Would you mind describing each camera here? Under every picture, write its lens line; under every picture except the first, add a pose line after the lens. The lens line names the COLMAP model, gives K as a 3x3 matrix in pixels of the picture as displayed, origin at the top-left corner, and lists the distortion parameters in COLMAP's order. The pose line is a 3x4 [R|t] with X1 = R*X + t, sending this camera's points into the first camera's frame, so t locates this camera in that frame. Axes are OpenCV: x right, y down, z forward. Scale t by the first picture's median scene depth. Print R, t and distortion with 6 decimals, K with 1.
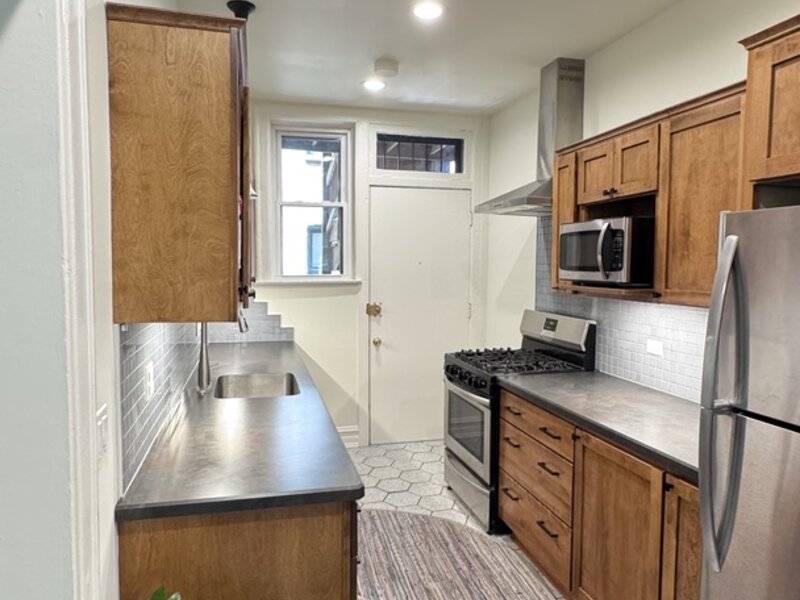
lens RADIAL K [[567.5, 0, 400.6], [0, 567.5, 303.7], [0, 0, 1]] dist [-0.004018, -0.001645]
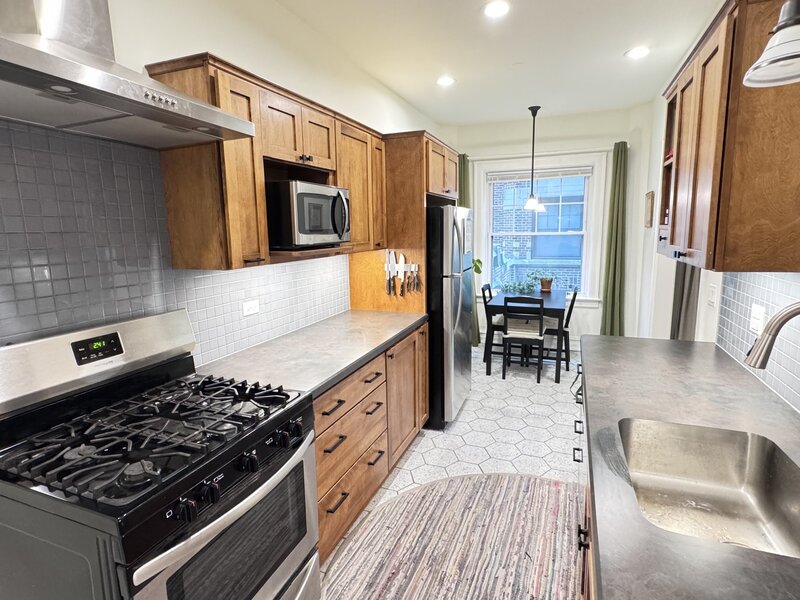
lens RADIAL K [[427.3, 0, 402.1], [0, 427.3, 299.2], [0, 0, 1]] dist [-0.000523, 0.000120]
pose [[-0.808857, -0.093420, 0.580536, -0.275183], [0.051689, 0.972180, 0.228461, -0.121370], [-0.585729, 0.214799, -0.781526, 1.670618]]
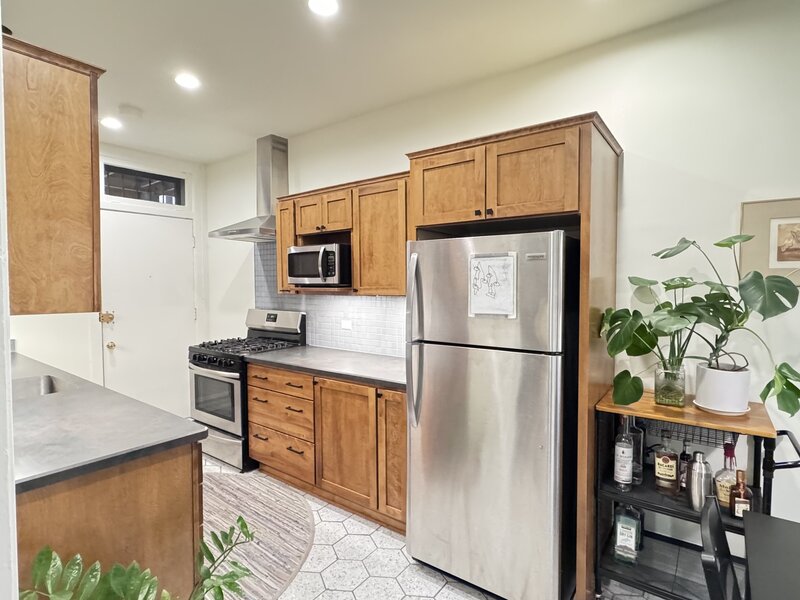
lens RADIAL K [[427.3, 0, 402.1], [0, 427.3, 299.2], [0, 0, 1]] dist [-0.000523, 0.000120]
pose [[0.782234, -0.035263, 0.621986, -0.217365], [0.054882, 0.998416, -0.012418, 0.032249], [-0.620563, 0.043850, 0.782930, -0.074930]]
